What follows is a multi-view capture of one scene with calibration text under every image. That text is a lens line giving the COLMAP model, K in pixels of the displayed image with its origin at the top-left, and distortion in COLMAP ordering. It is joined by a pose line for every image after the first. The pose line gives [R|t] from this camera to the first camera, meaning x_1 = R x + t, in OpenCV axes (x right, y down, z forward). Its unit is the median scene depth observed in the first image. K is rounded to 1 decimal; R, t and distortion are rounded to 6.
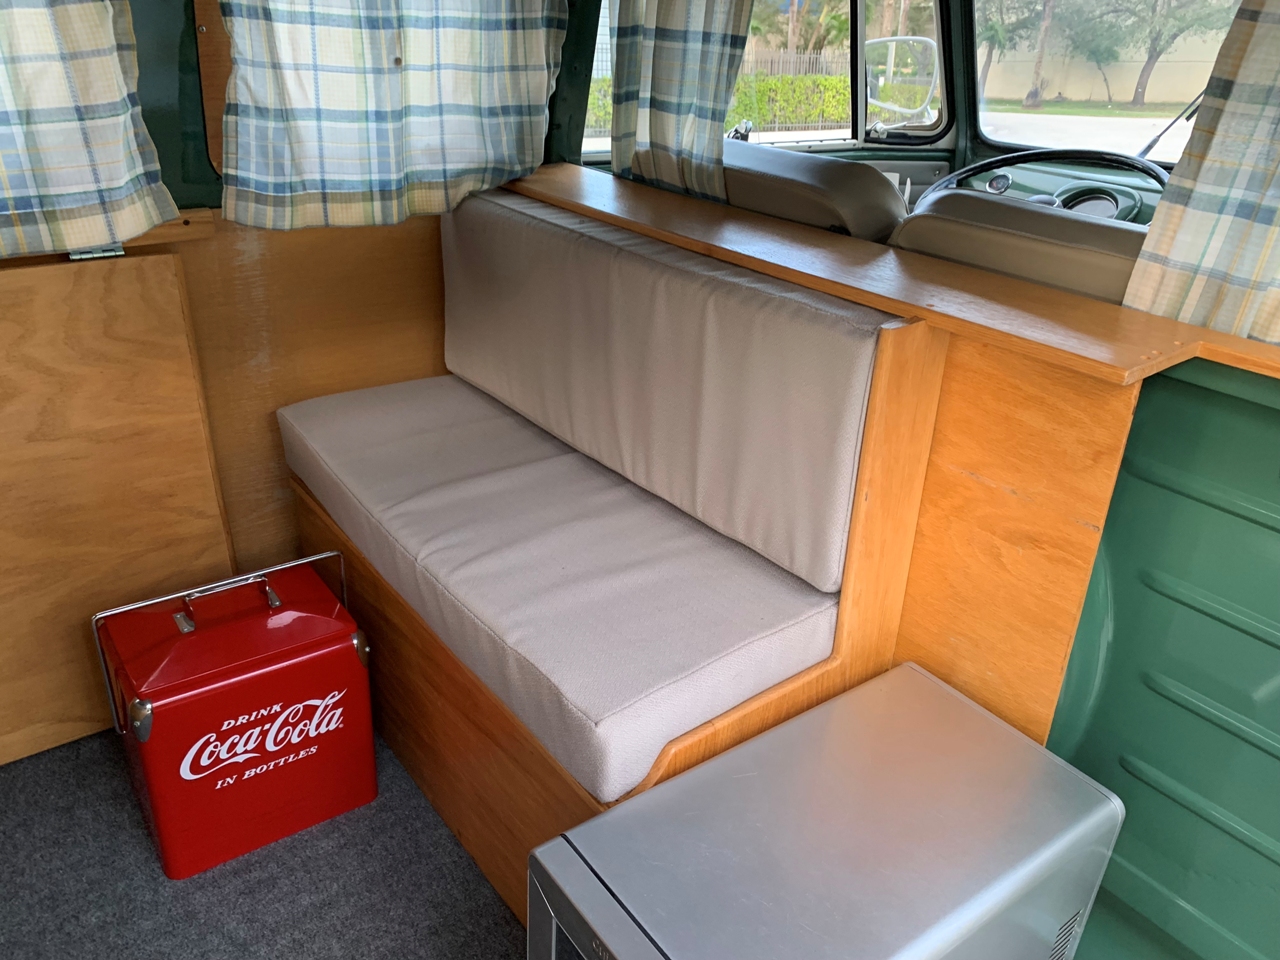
lens RADIAL K [[955.8, 0, 640.0], [0, 955.8, 480.0], [0, 0, 1]] dist [0.001755, 0.004267]
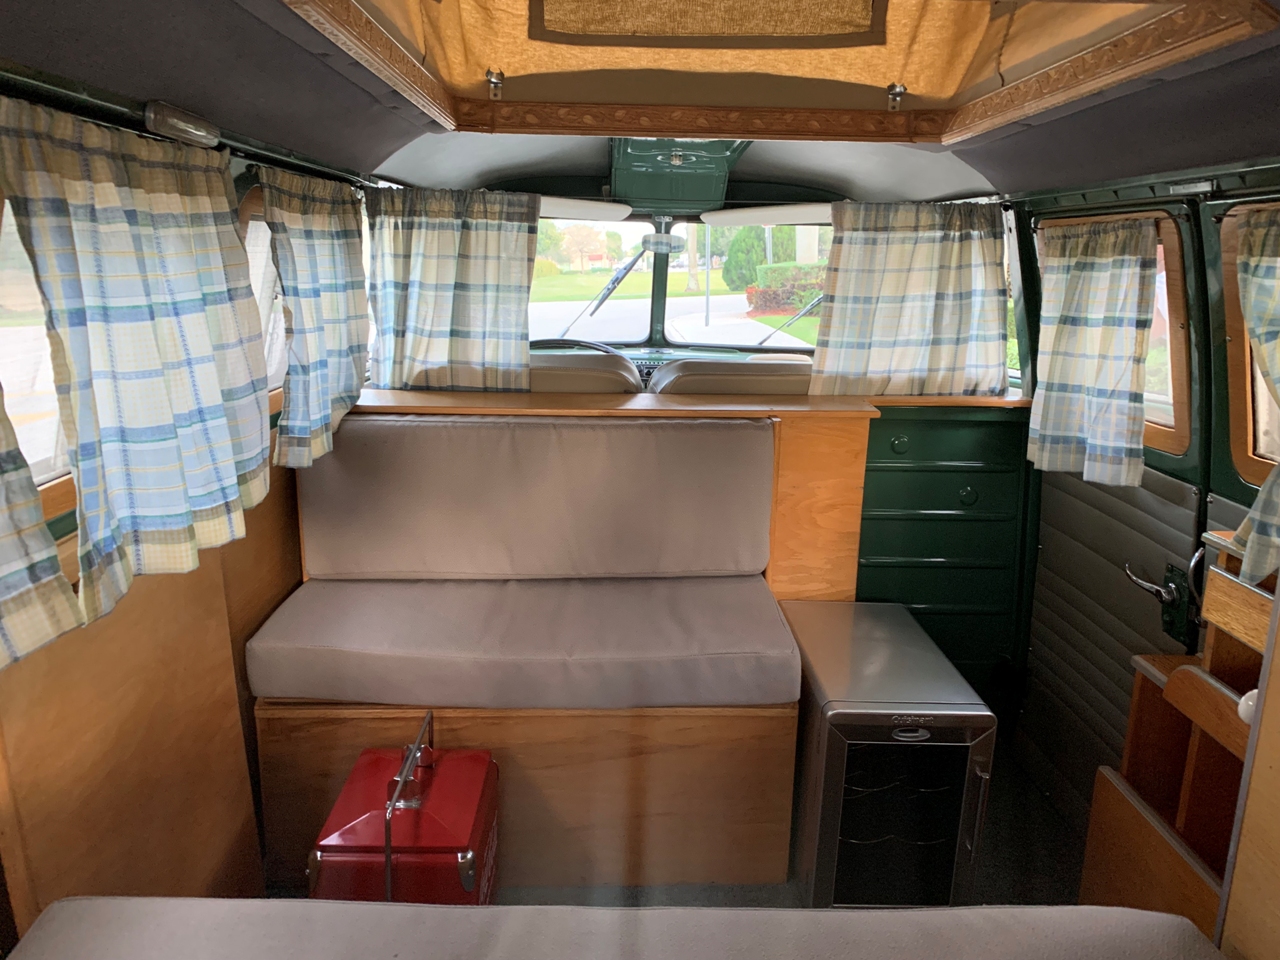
lens RADIAL K [[955.8, 0, 640.0], [0, 955.8, 480.0], [0, 0, 1]] dist [0.001755, 0.004267]
pose [[0.570580, -0.217458, 0.791929, -0.975762], [0.367714, 0.929889, -0.009595, -0.083696], [-0.734319, 0.296678, 0.610538, 0.018058]]
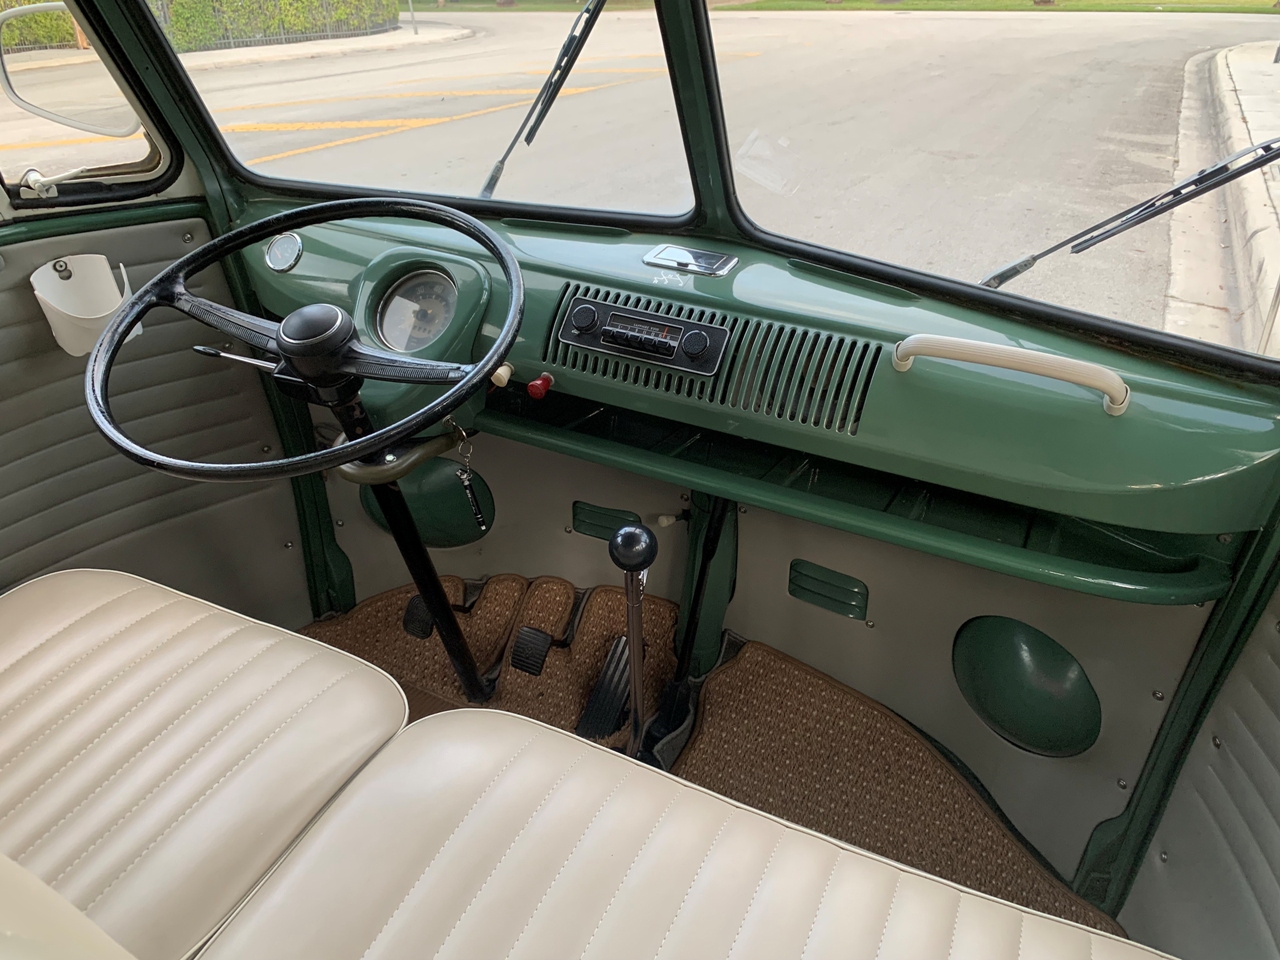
lens RADIAL K [[955.8, 0, 640.0], [0, 955.8, 480.0], [0, 0, 1]] dist [0.001755, 0.004267]
pose [[0.885425, -0.240573, 0.397678, 0.420058], [0.204502, 0.969997, 0.131473, -0.287821], [-0.417375, -0.035083, 0.908057, 0.502042]]
